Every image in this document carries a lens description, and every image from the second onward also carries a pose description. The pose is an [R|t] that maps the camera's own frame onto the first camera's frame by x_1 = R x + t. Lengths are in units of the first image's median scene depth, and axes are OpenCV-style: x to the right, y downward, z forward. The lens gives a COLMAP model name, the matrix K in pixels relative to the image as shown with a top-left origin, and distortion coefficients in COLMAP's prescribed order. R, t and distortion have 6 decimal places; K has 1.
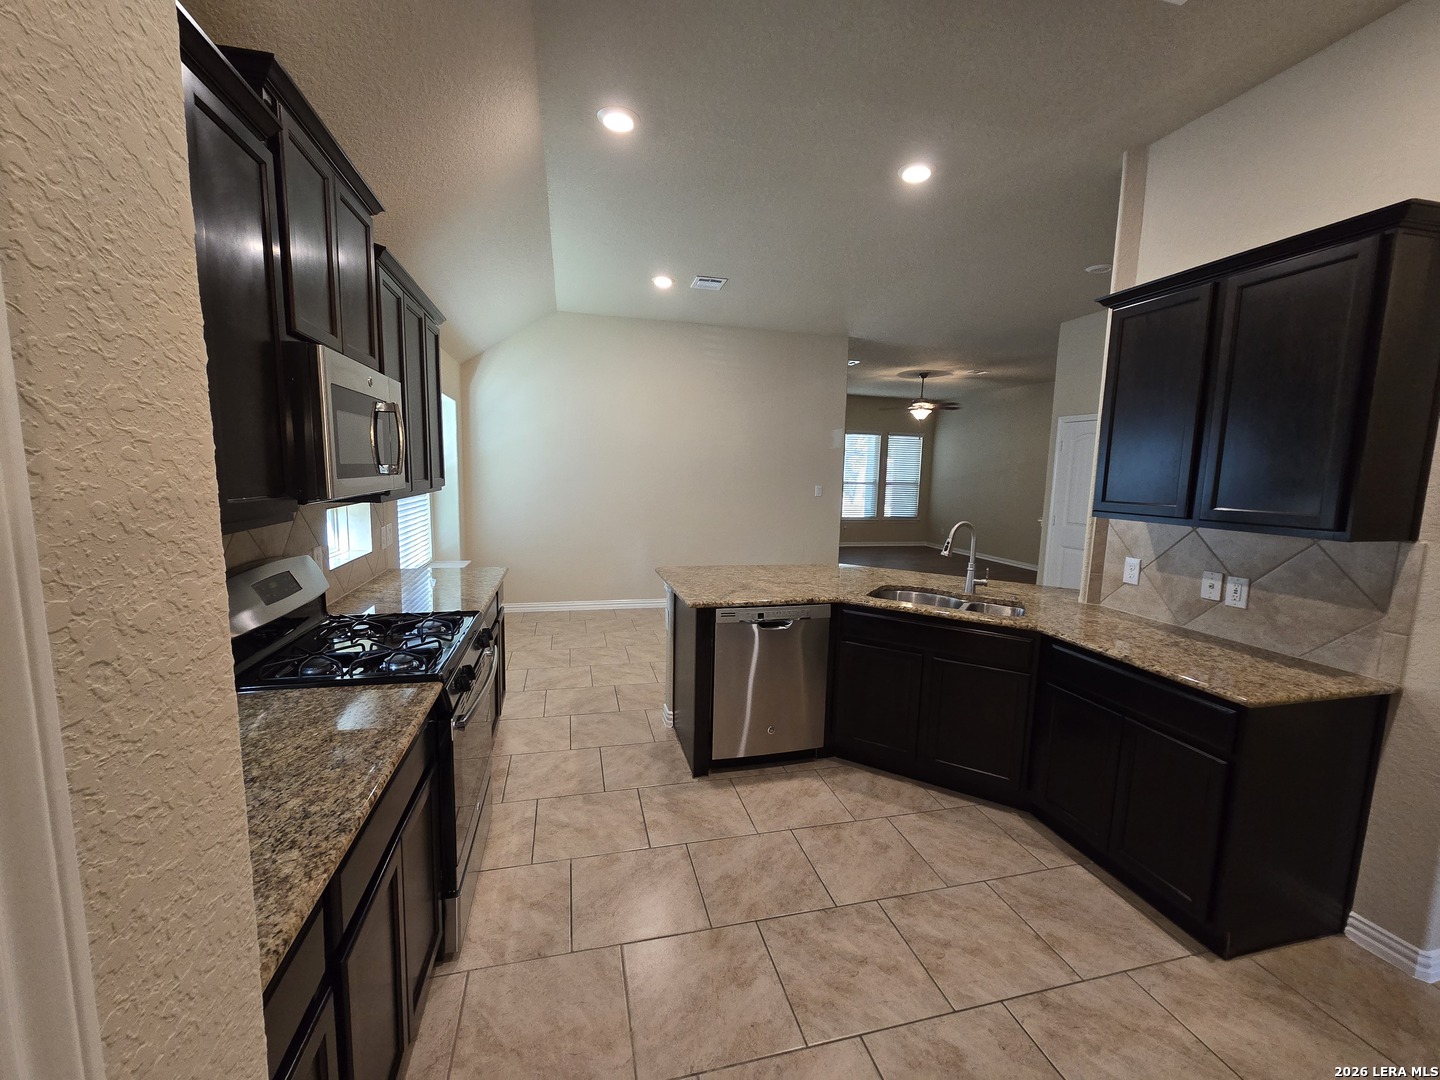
lens RADIAL K [[590.3, 0, 720.0], [0, 590.3, 541.0], [0, 0, 1]] dist [-0.007846, 0.001717]
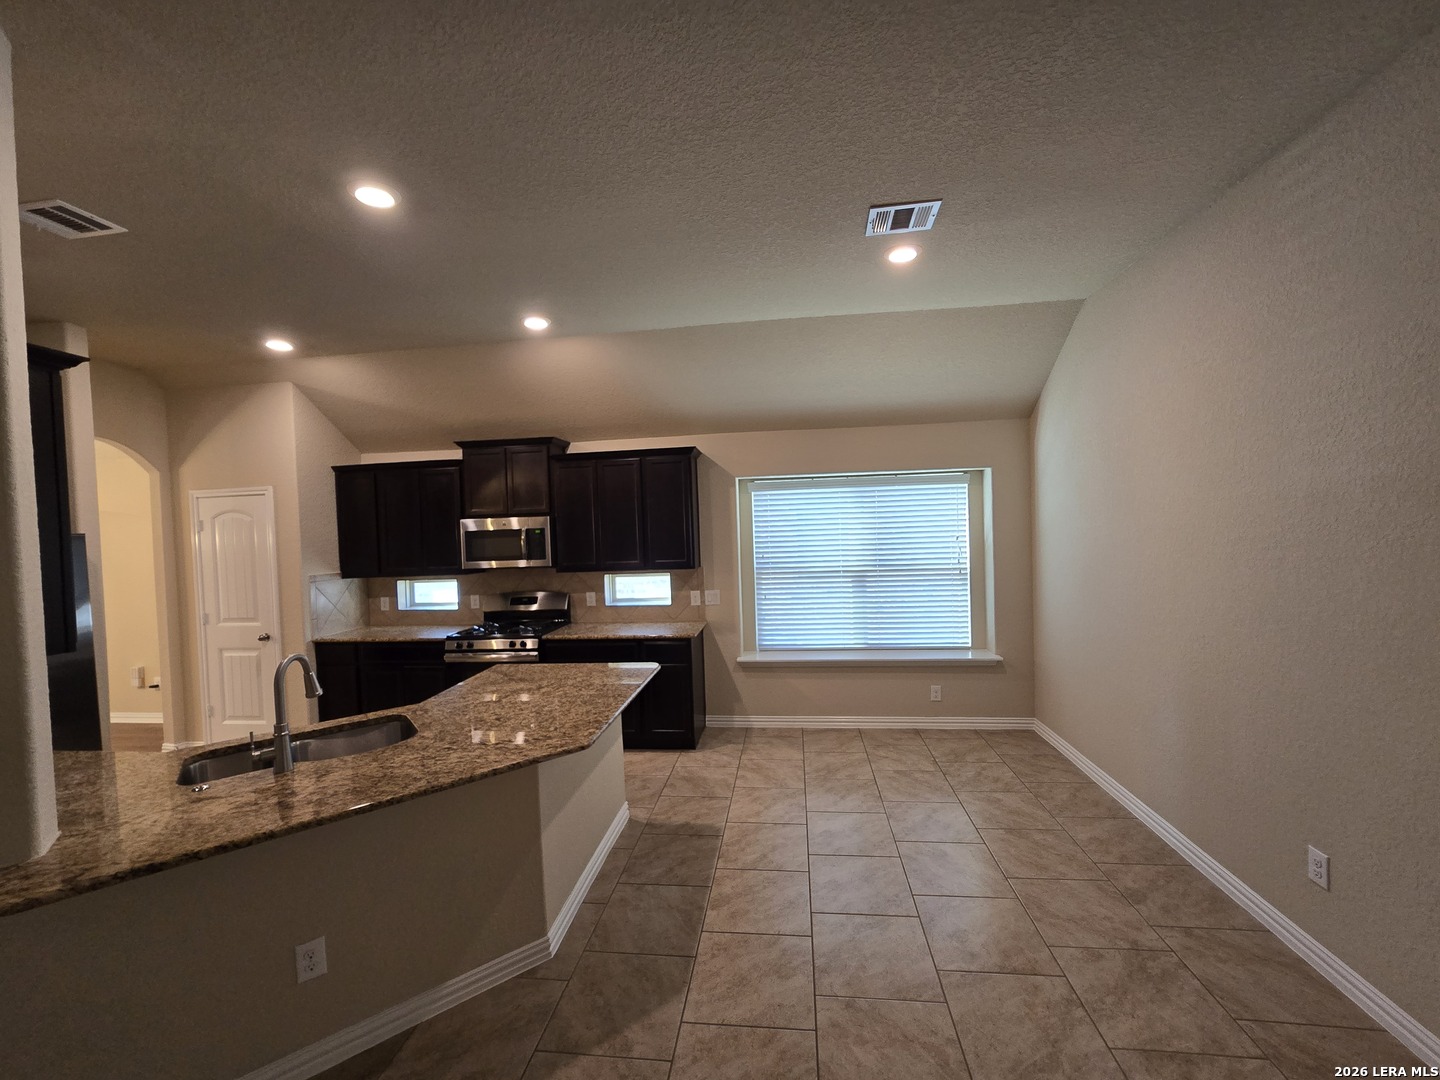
lens RADIAL K [[590.3, 0, 721.8], [0, 590.3, 544.4], [0, 0, 1]] dist [-0.007846, 0.001717]
pose [[-0.360067, 0.012757, -0.932839, 1.027500], [-0.088831, 0.994895, 0.047894, -0.278030], [0.928688, 0.100110, -0.357096, 1.996046]]
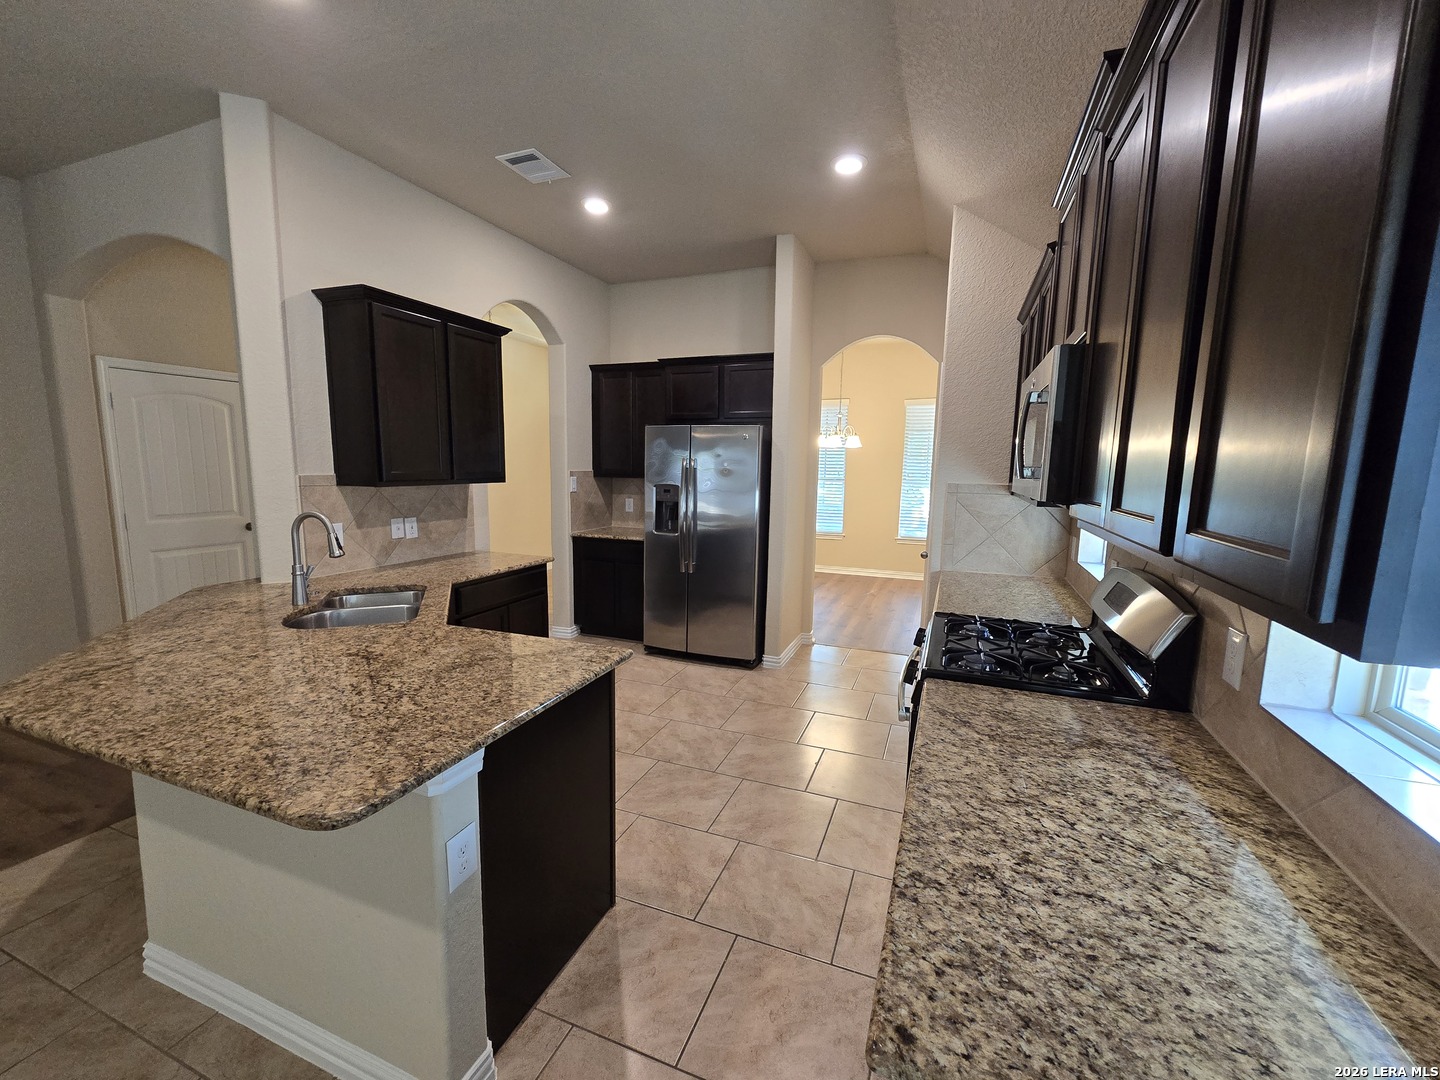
lens RADIAL K [[590.3, 0, 722.0], [0, 590.3, 543.3], [0, 0, 1]] dist [-0.007846, 0.001717]
pose [[-0.812101, -0.118752, 0.571306, -0.547208], [0.032198, 0.968461, 0.247075, -0.194229], [-0.582628, 0.219045, -0.782664, 1.530394]]
